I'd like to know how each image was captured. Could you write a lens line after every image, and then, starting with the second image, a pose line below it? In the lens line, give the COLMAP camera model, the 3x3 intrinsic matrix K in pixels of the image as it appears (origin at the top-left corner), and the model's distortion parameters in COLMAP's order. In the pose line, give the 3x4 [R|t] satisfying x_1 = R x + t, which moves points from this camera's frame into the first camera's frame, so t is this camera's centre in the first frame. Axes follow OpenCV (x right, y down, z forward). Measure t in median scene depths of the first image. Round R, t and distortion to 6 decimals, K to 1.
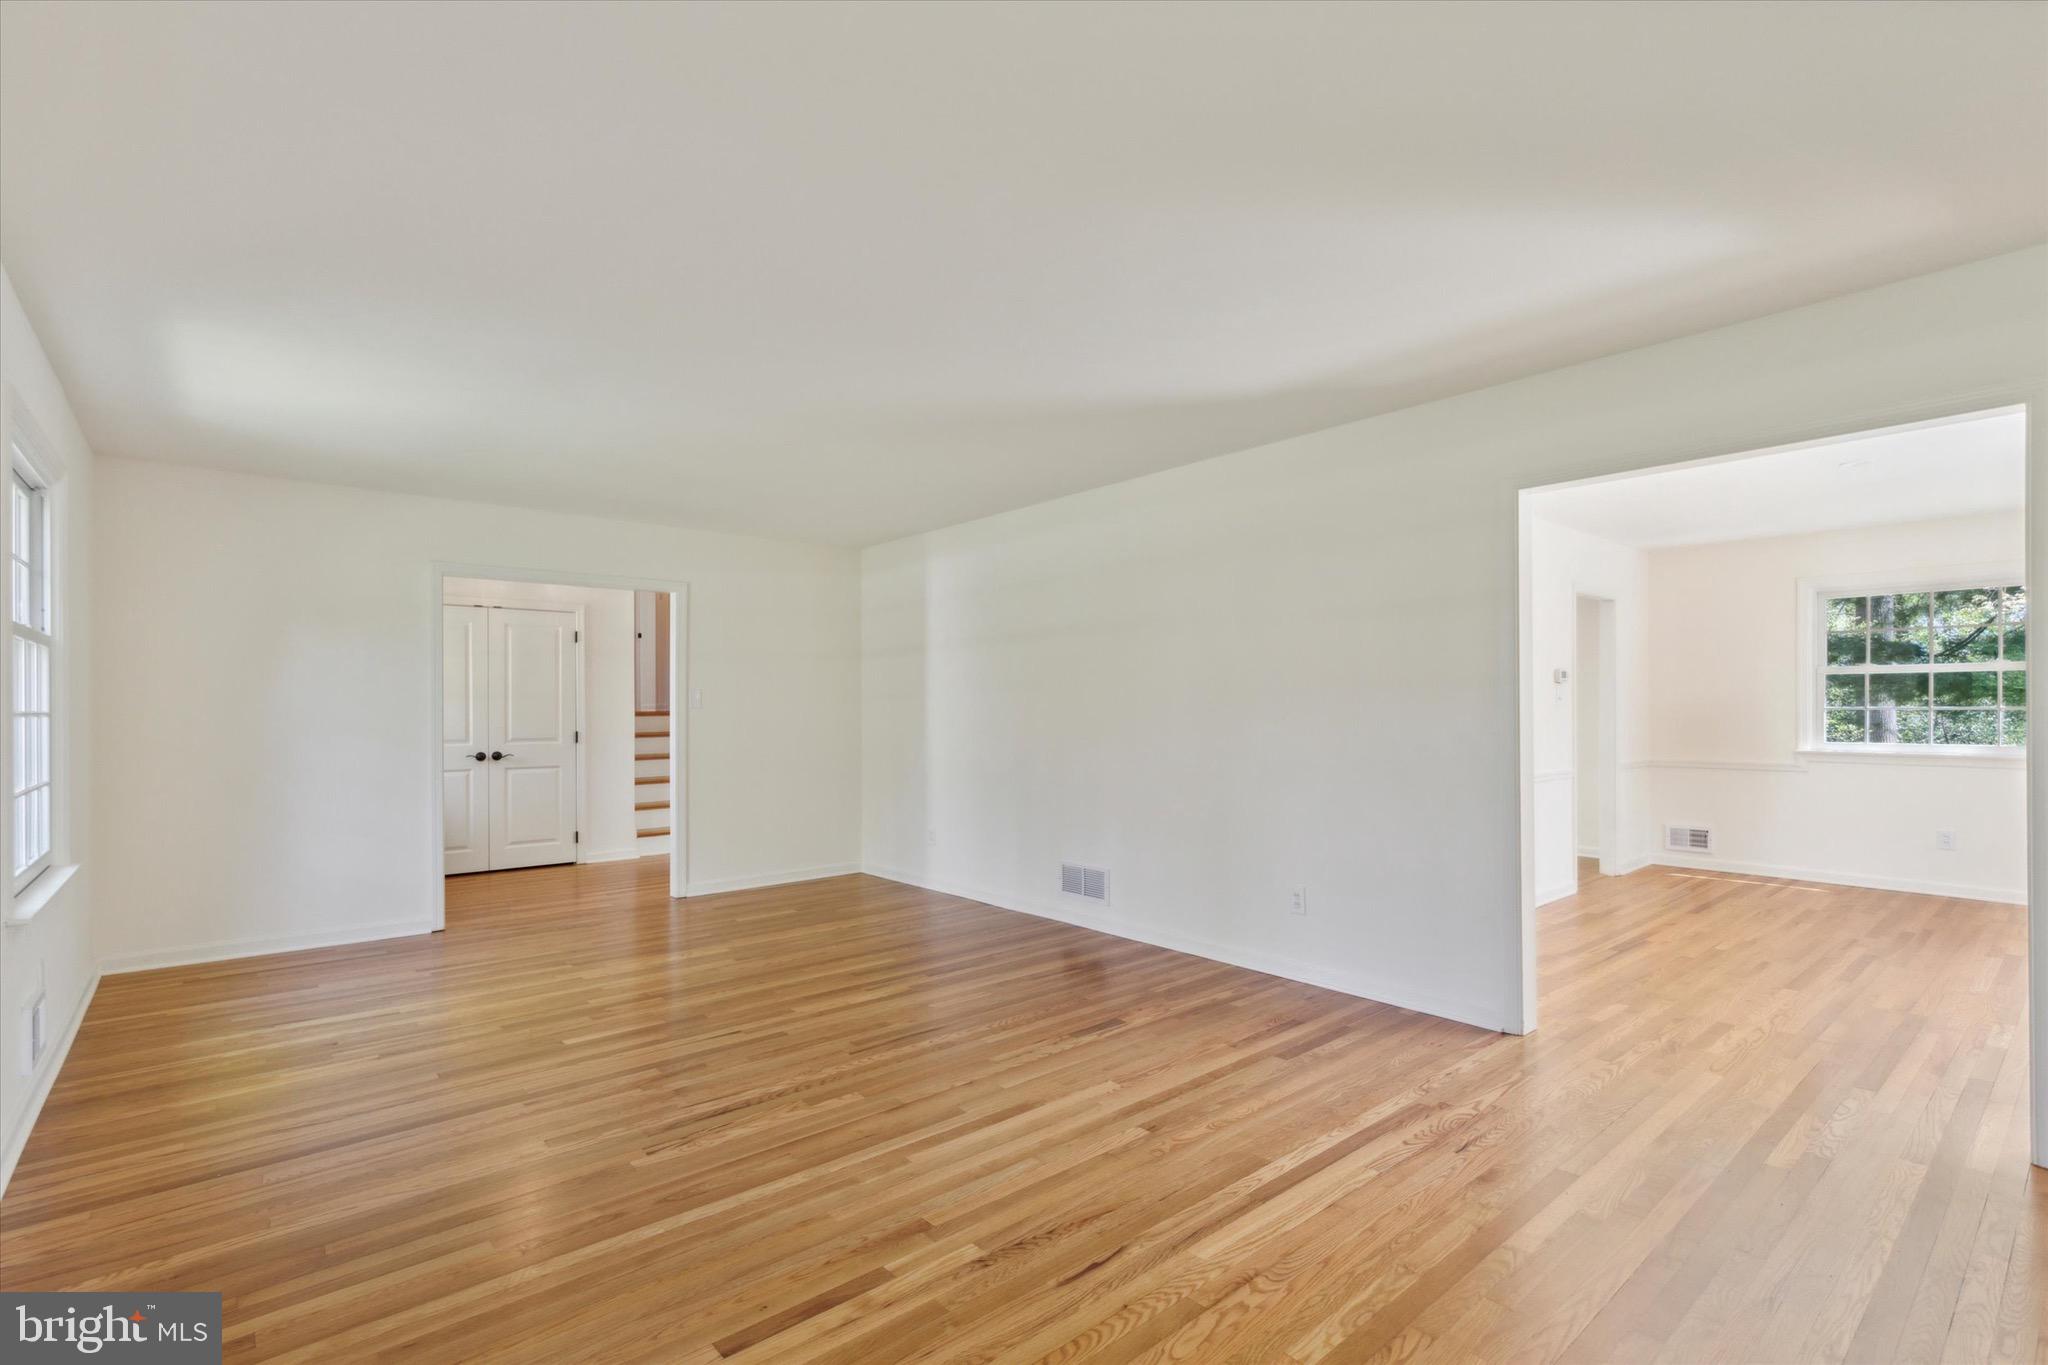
lens RADIAL K [[940.7, 0, 1025.7], [0, 940.7, 696.1], [0, 0, 1]] dist [-0.000139, -0.000203]
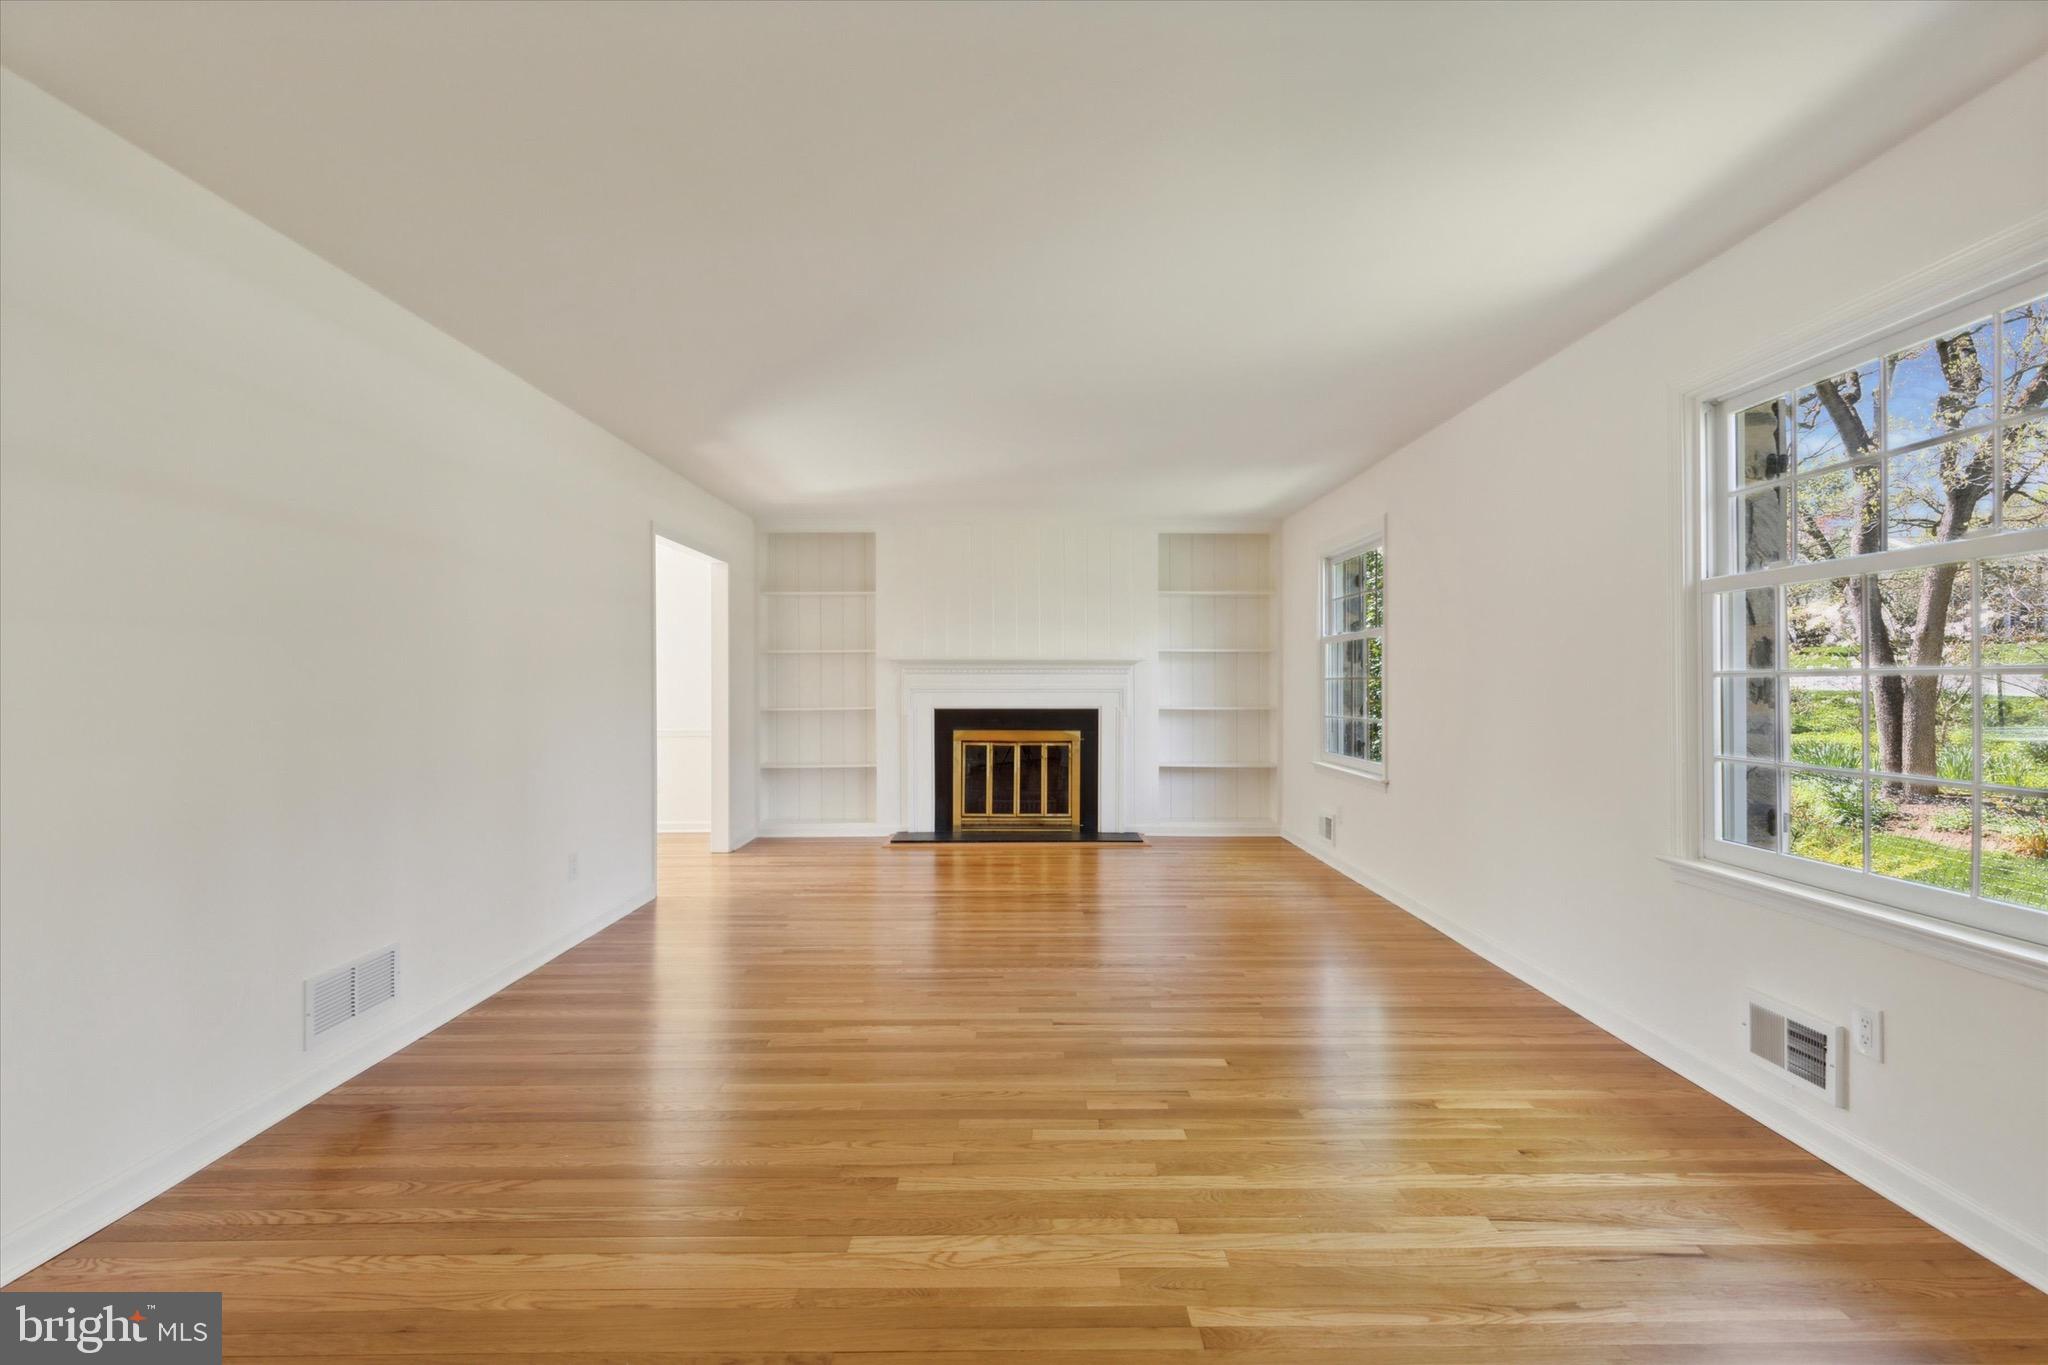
lens RADIAL K [[939.4, 0, 1025.7], [0, 939.4, 681.9], [0, 0, 1]] dist [-0.000172, 0.000006]
pose [[-0.766884, 0.000359, 0.641786, -0.841910], [-0.007694, 0.999923, -0.009753, 0.026137], [-0.641740, -0.012417, -0.766822, 1.661209]]
